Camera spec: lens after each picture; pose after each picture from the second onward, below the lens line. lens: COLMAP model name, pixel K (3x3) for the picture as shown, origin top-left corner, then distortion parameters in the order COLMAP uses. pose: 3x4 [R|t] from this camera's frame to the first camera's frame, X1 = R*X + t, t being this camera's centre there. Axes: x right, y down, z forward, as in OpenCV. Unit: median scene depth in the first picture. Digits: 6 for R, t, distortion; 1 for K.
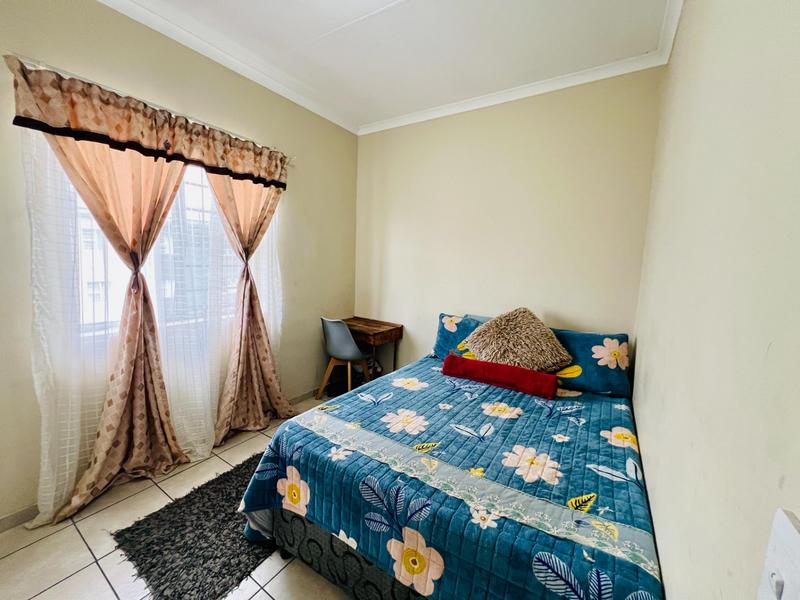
lens RADIAL K [[318.9, 0, 400.0], [0, 318.9, 300.0], [0, 0, 1]] dist [-0.000777, 0.000113]
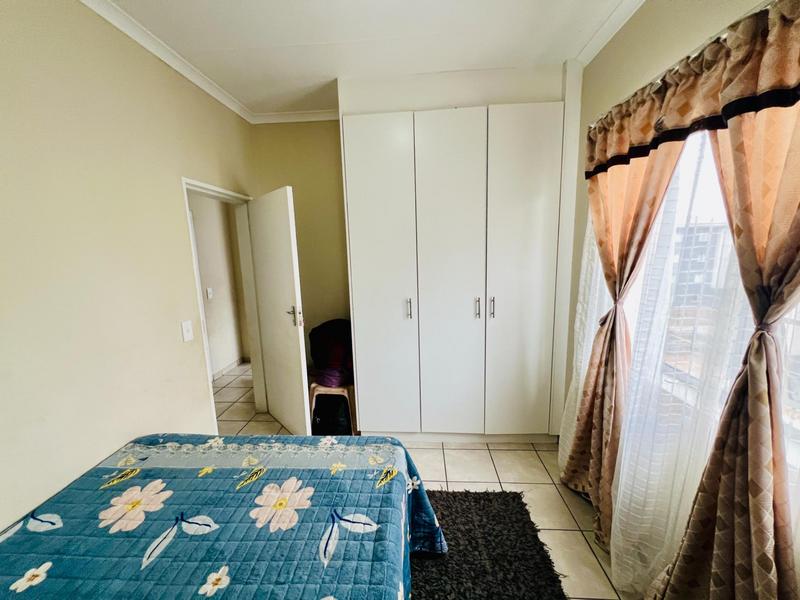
lens RADIAL K [[318.9, 0, 400.0], [0, 318.9, 300.0], [0, 0, 1]] dist [-0.000777, 0.000113]
pose [[-0.870946, 0.063671, -0.487236, 0.119444], [-0.063959, 0.968444, 0.240883, -0.324243], [0.487198, 0.240959, -0.839390, 1.737518]]
